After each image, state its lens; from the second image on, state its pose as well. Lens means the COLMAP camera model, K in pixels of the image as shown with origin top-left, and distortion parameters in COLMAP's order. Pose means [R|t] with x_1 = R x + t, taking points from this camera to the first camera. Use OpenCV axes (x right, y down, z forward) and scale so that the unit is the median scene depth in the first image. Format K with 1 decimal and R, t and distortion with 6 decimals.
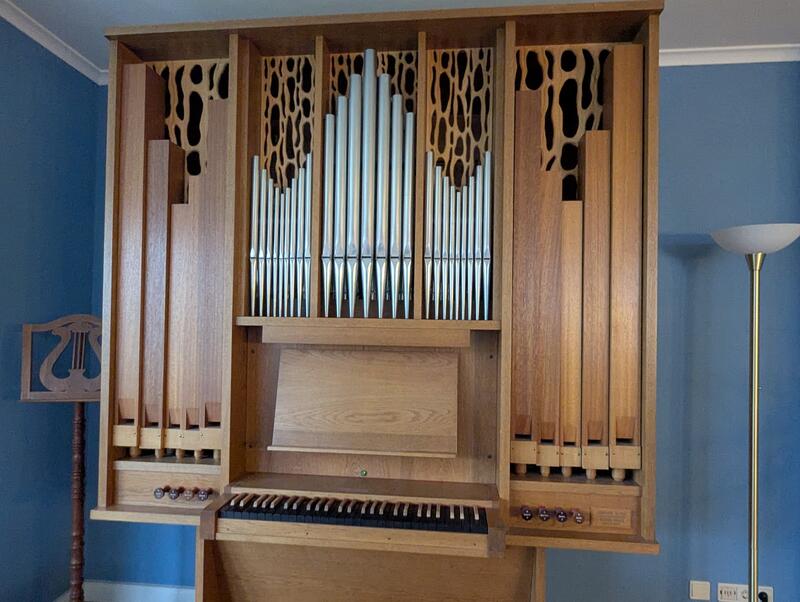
lens RADIAL K [[476.8, 0, 399.5], [0, 476.8, 318.4], [0, 0, 1]] dist [-0.002023, -0.000958]
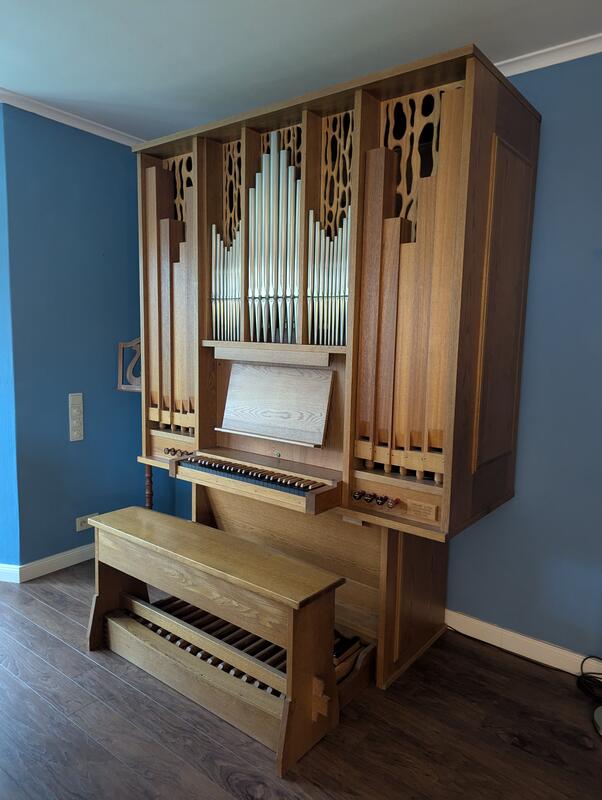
lens RADIAL K [[554.4, 0, 301.0], [0, 554.4, 400.0], [0, 0, 1]] dist [0.039928, 0.000995]
pose [[0.845927, 0.067903, -0.528959, 0.822870], [-0.000470, 0.991956, 0.126585, -0.037124], [0.533299, -0.106833, 0.839153, -0.295116]]
